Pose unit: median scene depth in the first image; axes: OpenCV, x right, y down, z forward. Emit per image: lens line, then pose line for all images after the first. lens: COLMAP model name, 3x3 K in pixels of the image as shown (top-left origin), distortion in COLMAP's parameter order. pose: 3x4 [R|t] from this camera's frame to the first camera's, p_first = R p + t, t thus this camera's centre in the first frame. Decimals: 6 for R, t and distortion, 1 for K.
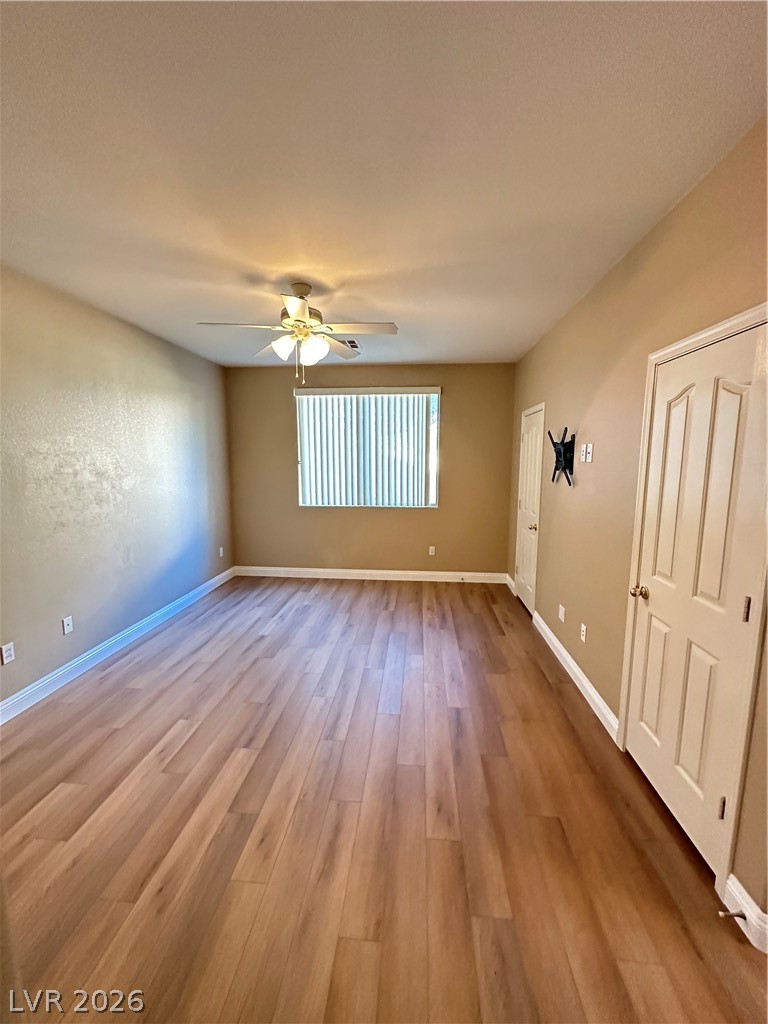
lens RADIAL K [[407.9, 0, 384.0], [0, 407.9, 512.0], [0, 0, 1]] dist [-0.002269, 0.000069]
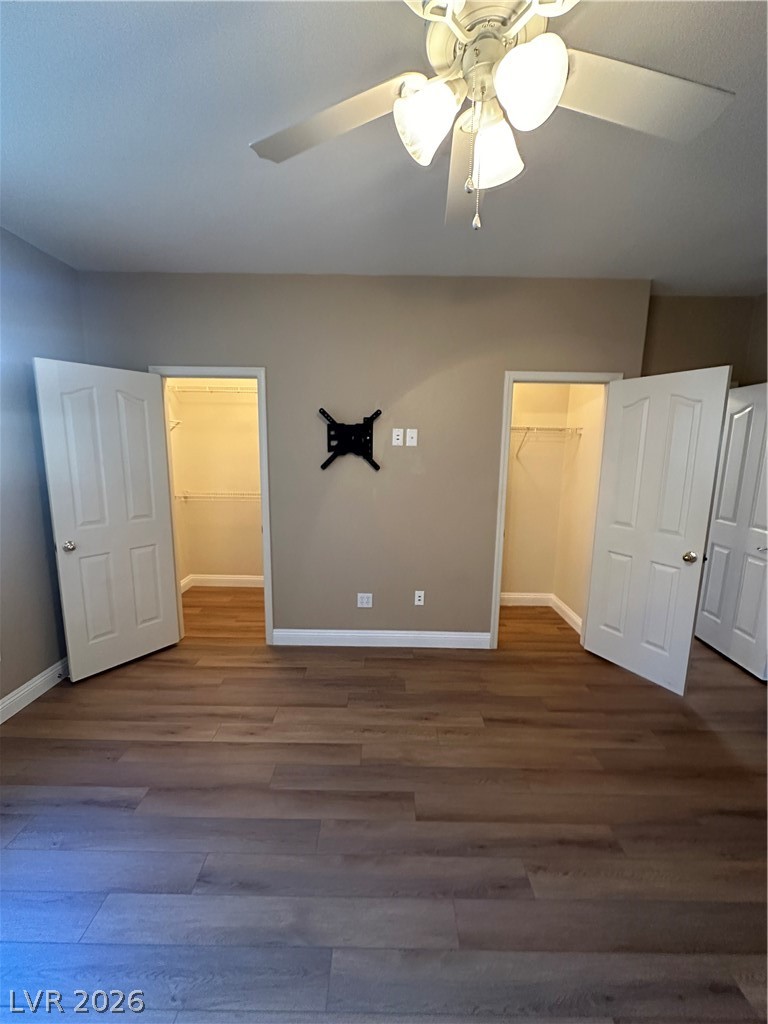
lens RADIAL K [[407.9, 0, 384.0], [0, 407.9, 512.0], [0, 0, 1]] dist [-0.002269, 0.000069]
pose [[-0.089869, -0.156600, 0.983565, -0.540813], [0.111701, 0.979745, 0.166198, -0.128686], [-0.989670, 0.124801, -0.070556, 1.068206]]
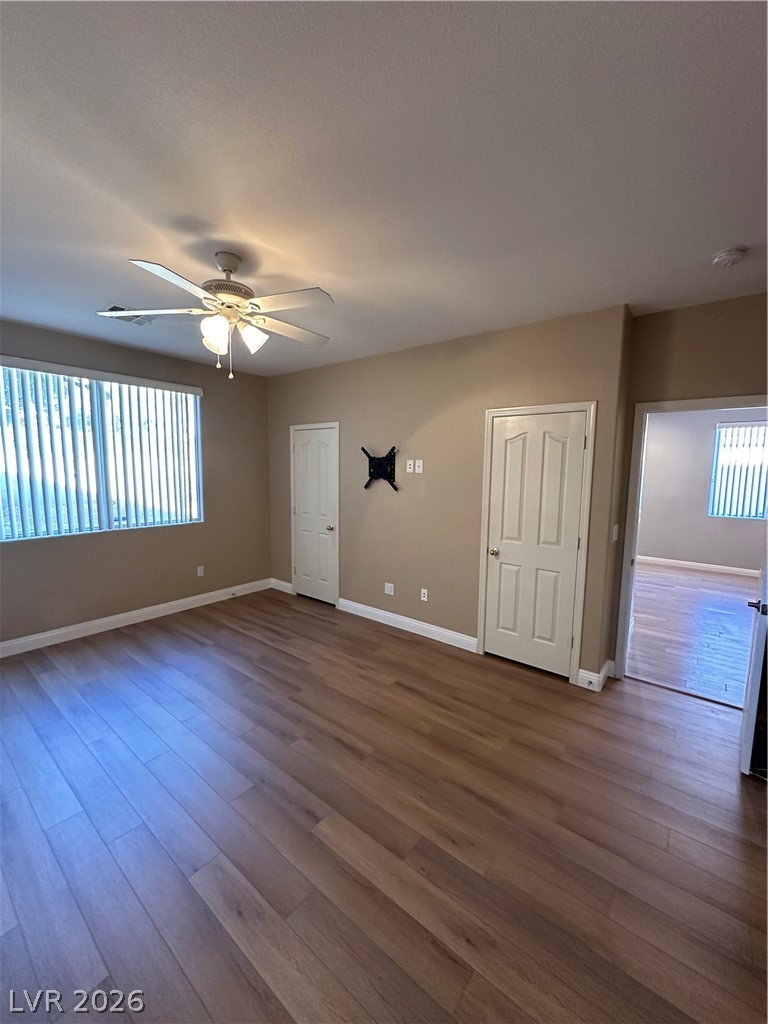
lens RADIAL K [[407.9, 0, 384.0], [0, 407.9, 512.0], [0, 0, 1]] dist [-0.002269, 0.000069]
pose [[0.549984, -0.083270, 0.831014, -0.679783], [0.094123, 0.994858, 0.037395, -0.049576], [-0.829855, 0.057651, 0.554993, 0.297117]]
